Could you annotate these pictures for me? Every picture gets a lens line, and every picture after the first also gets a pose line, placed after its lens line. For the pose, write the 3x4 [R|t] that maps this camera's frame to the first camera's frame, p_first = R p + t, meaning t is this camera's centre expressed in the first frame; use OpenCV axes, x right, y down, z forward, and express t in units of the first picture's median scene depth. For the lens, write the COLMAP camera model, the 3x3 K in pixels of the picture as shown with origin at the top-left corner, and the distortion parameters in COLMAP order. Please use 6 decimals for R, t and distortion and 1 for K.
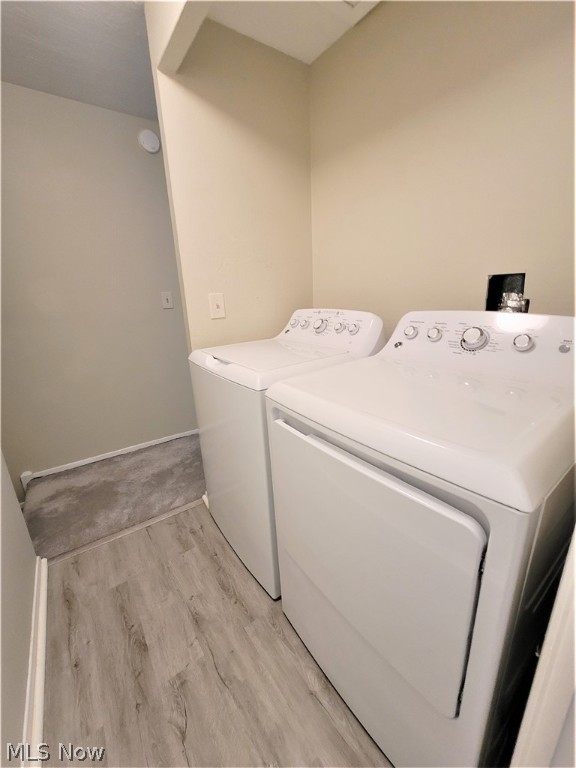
lens RADIAL K [[313.2, 0, 298.1], [0, 313.2, 384.6], [0, 0, 1]] dist [-0.001653, -0.000098]
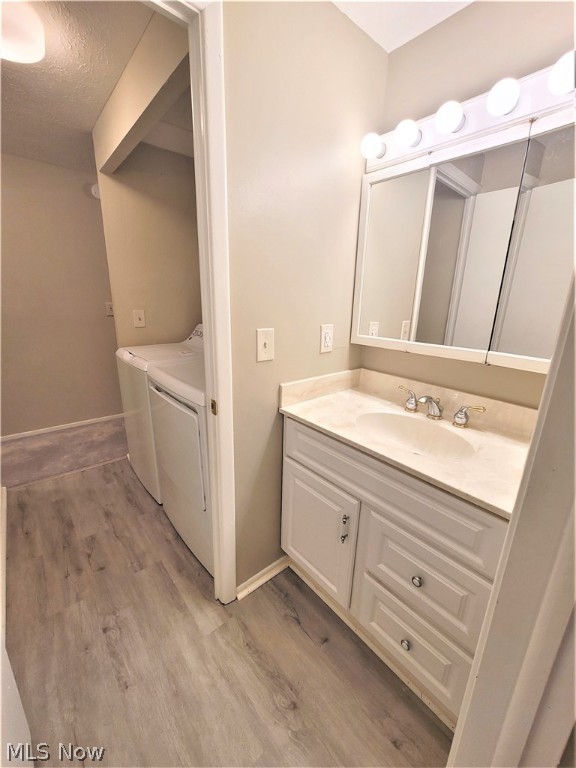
lens RADIAL K [[320.4, 0, 304.4], [0, 320.4, 385.7], [0, 0, 1]] dist [-0.003649, 0.000230]
pose [[0.994376, 0.037013, 0.099228, 0.513660], [-0.035408, 0.999213, -0.017889, 0.084396], [-0.099812, 0.014275, 0.994904, -0.777573]]
